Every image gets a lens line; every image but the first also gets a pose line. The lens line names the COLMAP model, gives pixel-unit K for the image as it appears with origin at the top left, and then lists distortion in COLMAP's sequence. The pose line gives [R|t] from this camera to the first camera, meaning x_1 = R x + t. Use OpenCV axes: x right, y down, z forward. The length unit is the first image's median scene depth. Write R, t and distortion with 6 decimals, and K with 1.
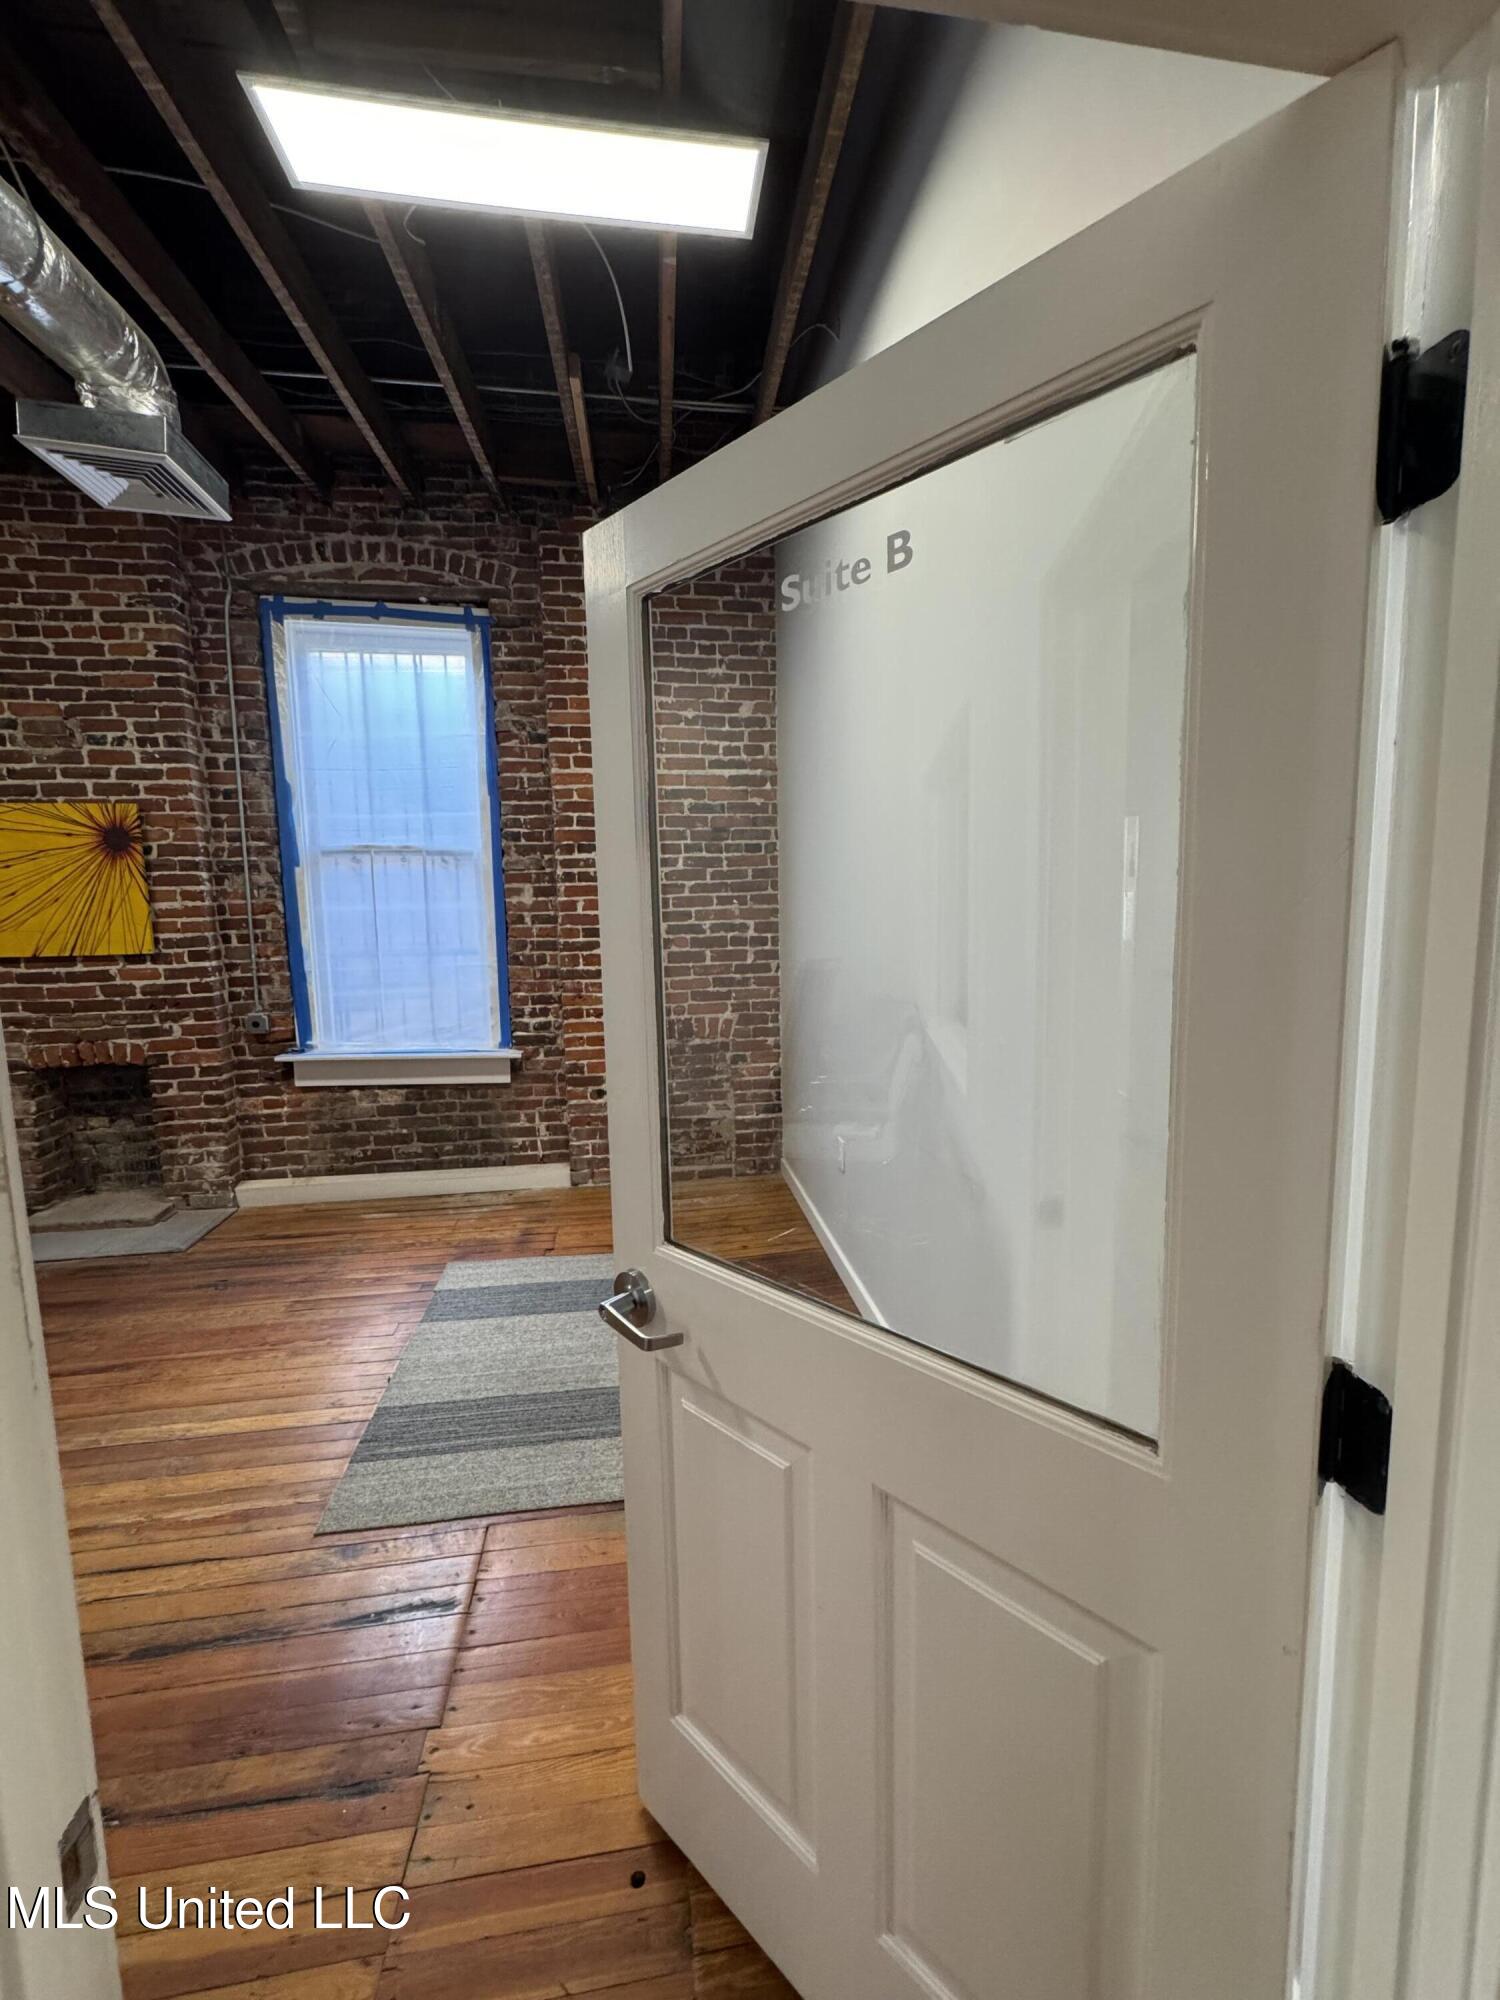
lens RADIAL K [[798.8, 0, 757.3], [0, 798.8, 1001.2], [0, 0, 1]] dist [-0.002708, 0.000484]
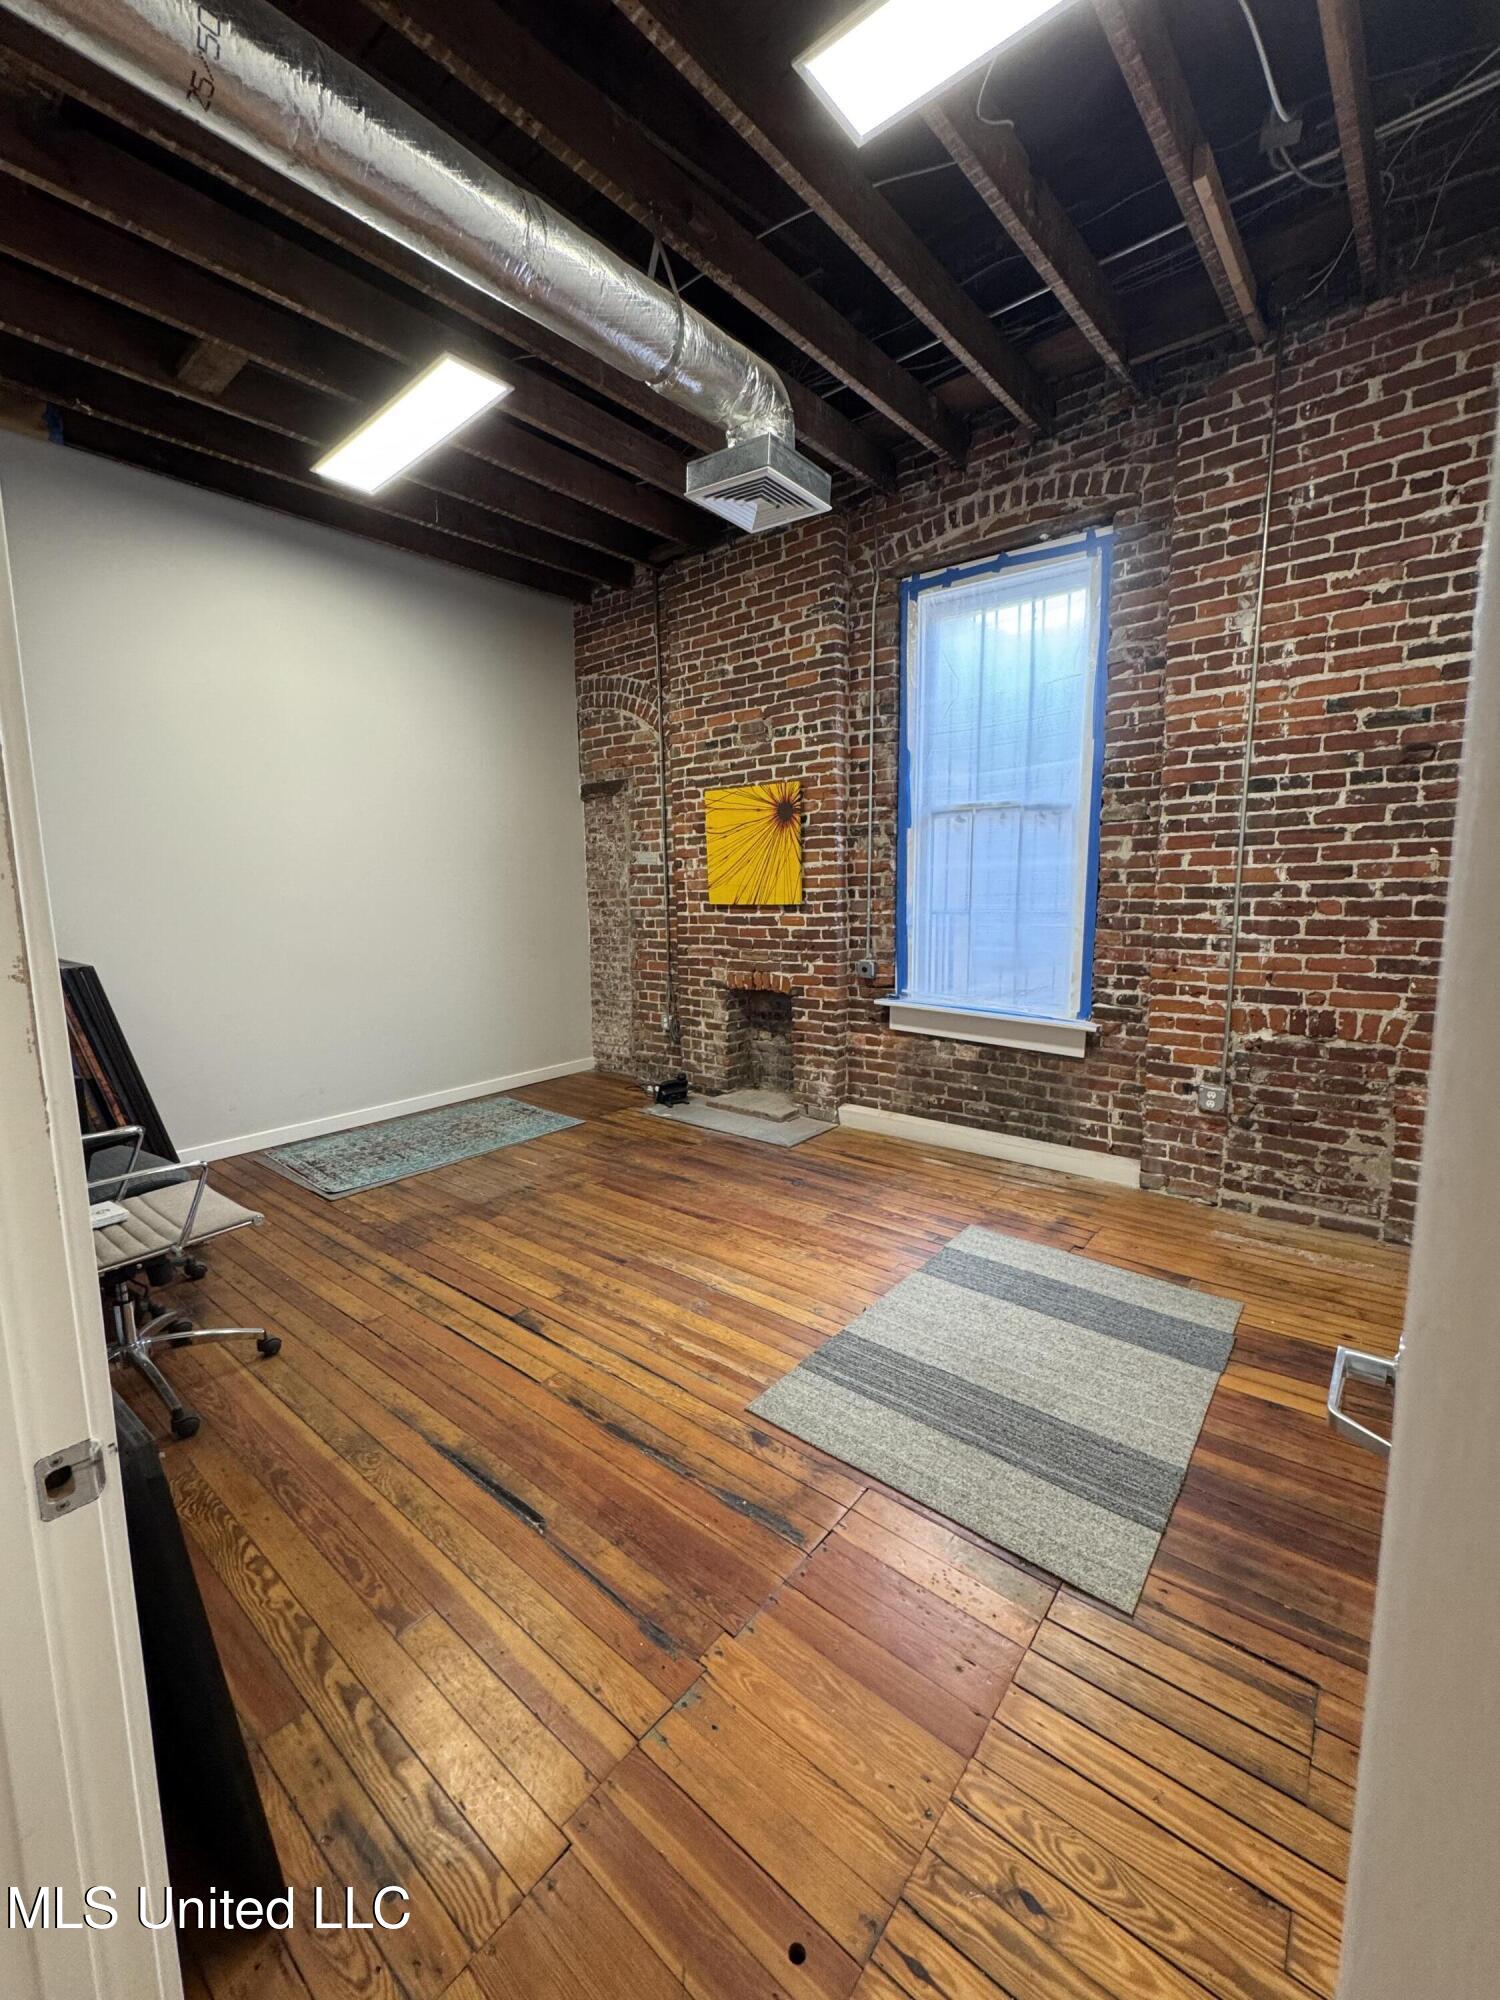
lens RADIAL K [[798.8, 0, 752.4], [0, 798.8, 1000.7], [0, 0, 1]] dist [-0.002708, 0.000484]
pose [[0.670504, 0.111170, -0.733530, 0.104897], [-0.088089, 0.993645, 0.070071, 0.007669], [0.736658, 0.017633, 0.676036, 0.114902]]
